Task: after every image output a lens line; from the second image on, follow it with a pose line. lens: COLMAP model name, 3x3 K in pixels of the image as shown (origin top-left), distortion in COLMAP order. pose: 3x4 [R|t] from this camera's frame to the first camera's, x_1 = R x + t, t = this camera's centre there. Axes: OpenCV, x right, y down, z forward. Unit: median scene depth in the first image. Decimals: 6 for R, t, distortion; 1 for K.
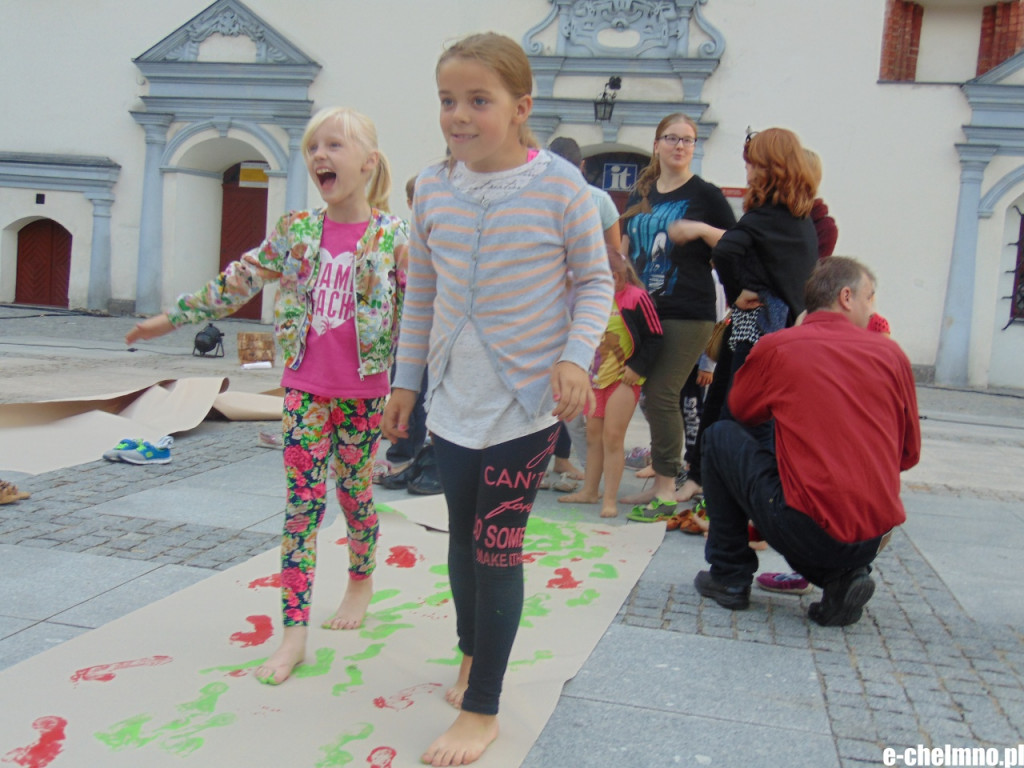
lens RADIAL K [[1120.5, 0, 512.0], [0, 1120.5, 384.0], [0, 0, 1]] dist [-0.014067, -0.019743]
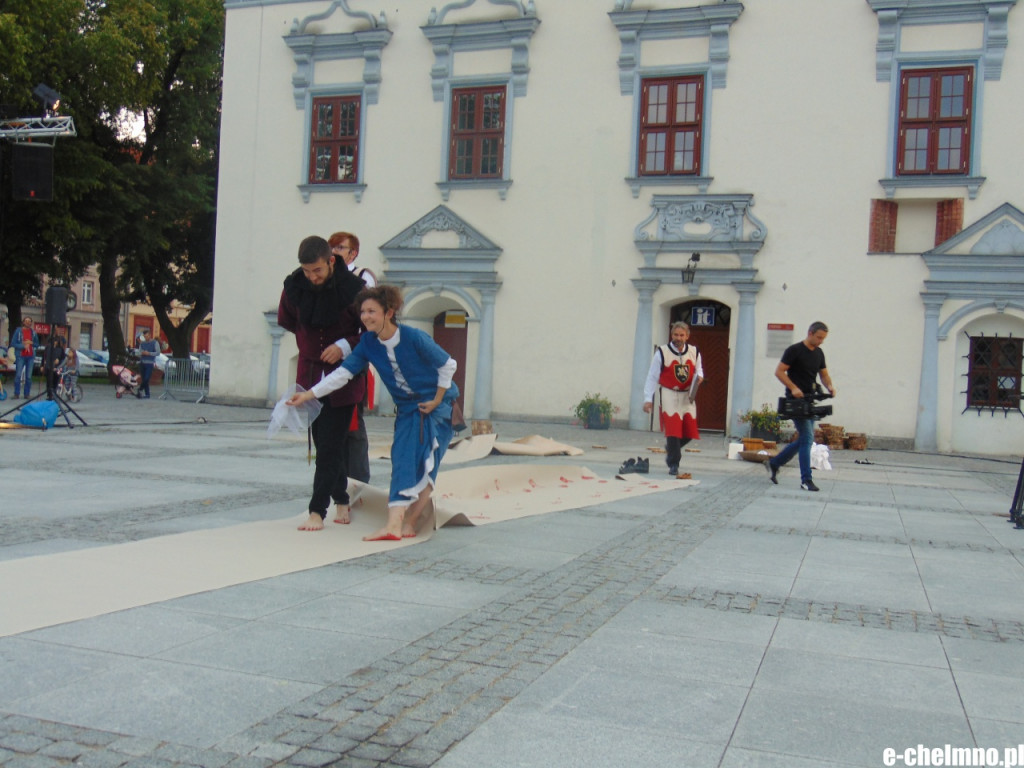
lens RADIAL K [[1120.5, 0, 512.0], [0, 1120.5, 384.0], [0, 0, 1]] dist [-0.014067, -0.019743]
pose [[0.992994, -0.020176, -0.116426, 0.017633], [0.009463, 0.995728, -0.091846, 0.041900], [0.117781, 0.090100, 0.988944, -0.533553]]
